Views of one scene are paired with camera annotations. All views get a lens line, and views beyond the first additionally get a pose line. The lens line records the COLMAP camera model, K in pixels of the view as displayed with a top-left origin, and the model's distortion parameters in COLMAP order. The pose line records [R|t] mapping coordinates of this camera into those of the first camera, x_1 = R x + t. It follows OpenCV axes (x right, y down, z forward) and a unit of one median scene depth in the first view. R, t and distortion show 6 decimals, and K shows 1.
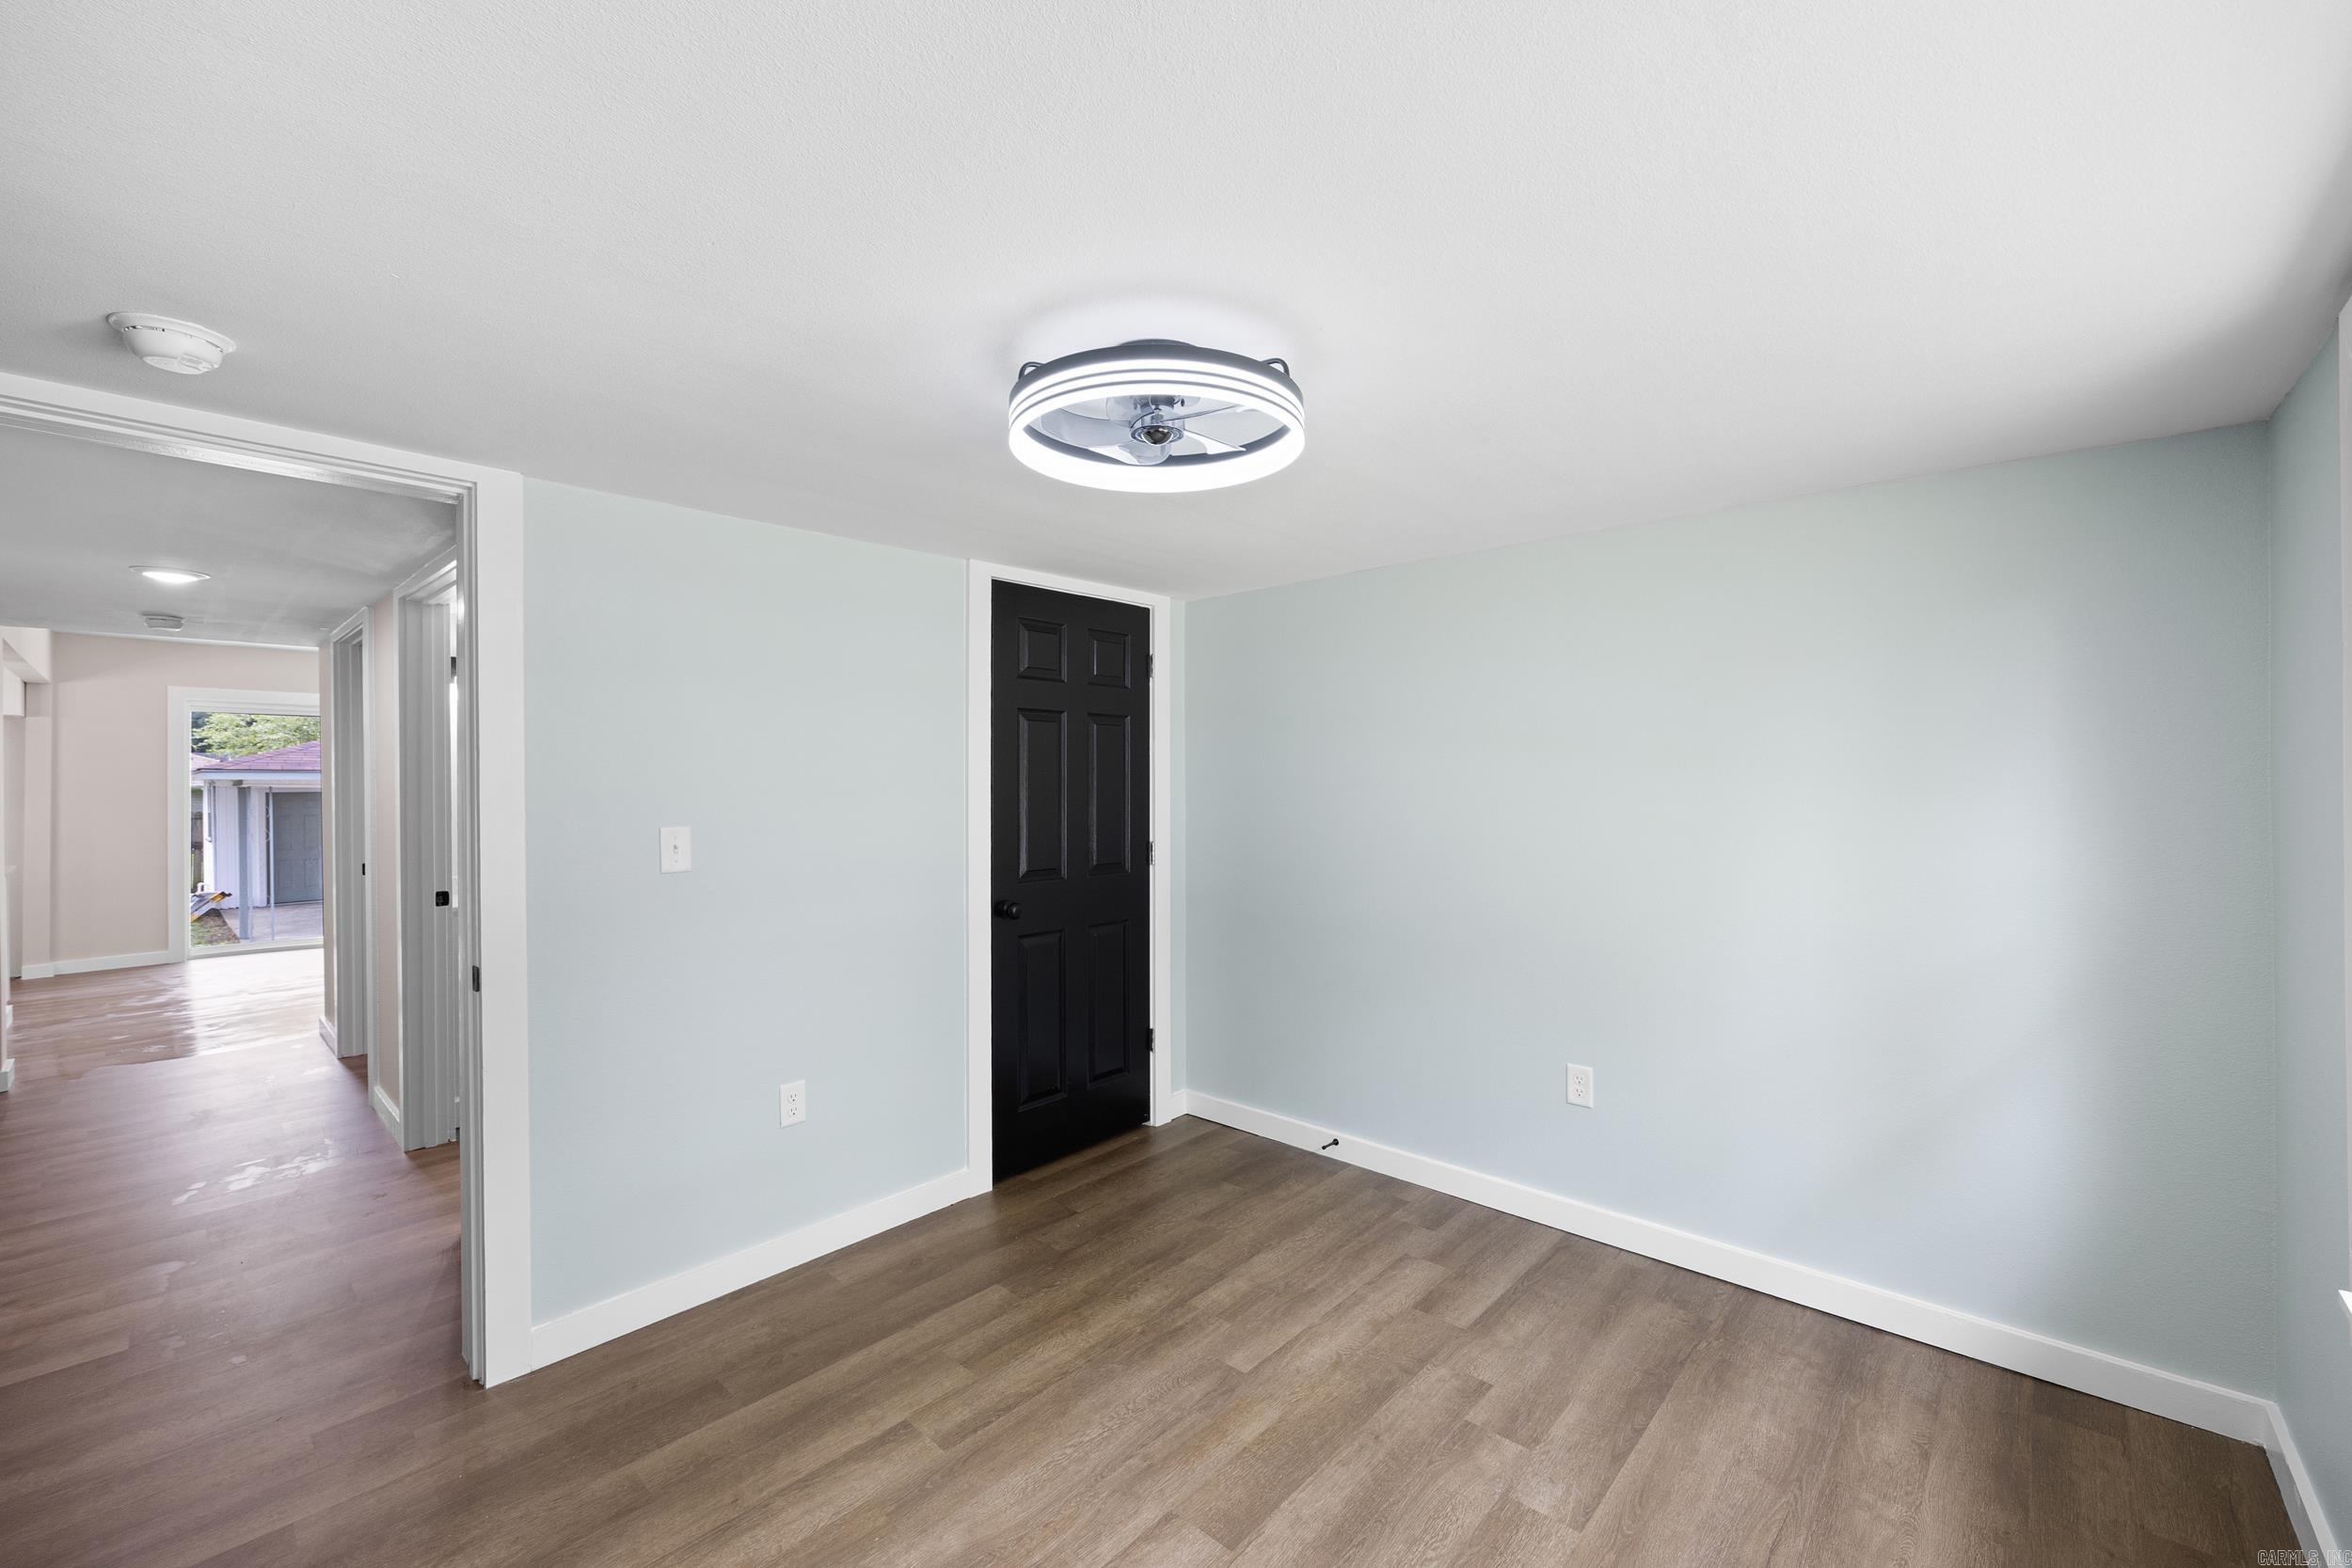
lens RADIAL K [[962.3, 0, 1166.2], [0, 962.3, 781.4], [0, 0, 1]] dist [0.000422, 0.000041]
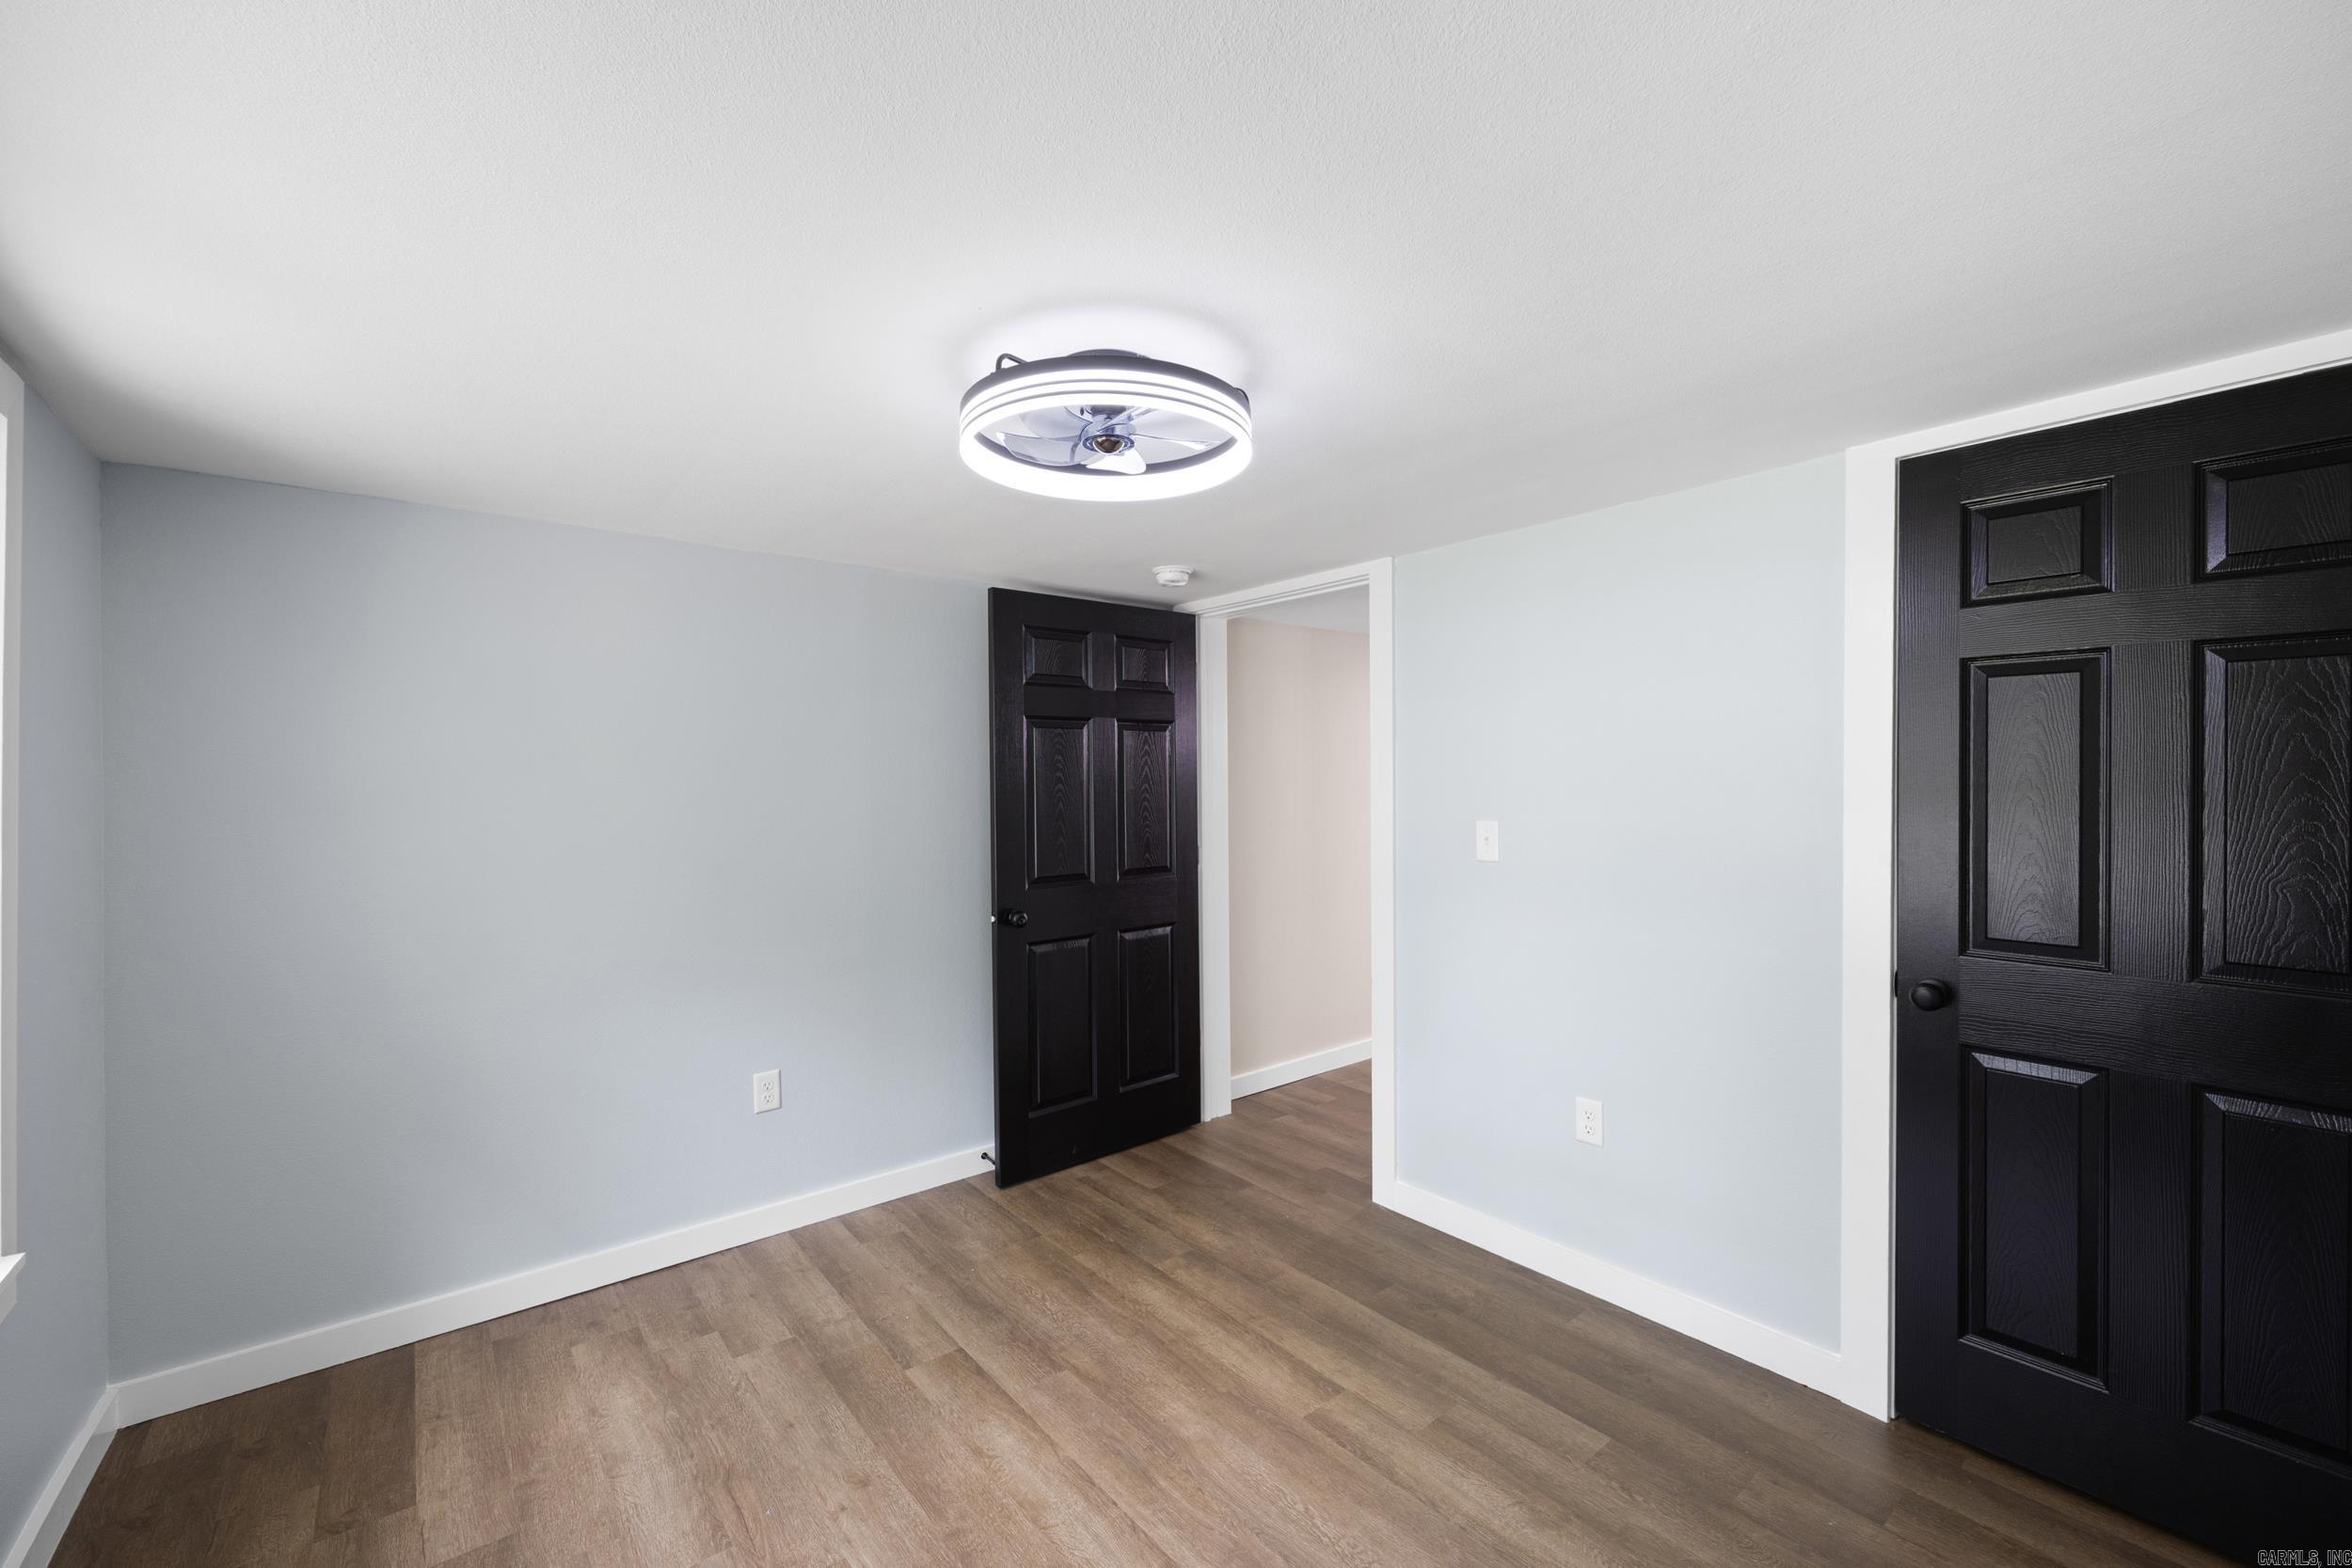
lens RADIAL K [[953.0, 0, 1195.9], [0, 953.0, 786.6], [0, 0, 1]] dist [0.000711, 0.000279]
pose [[-0.131718, 0.013518, -0.991195, 0.715980], [0.003777, 0.999907, 0.013134, -0.010945], [0.991280, -0.002014, -0.131757, 0.898741]]
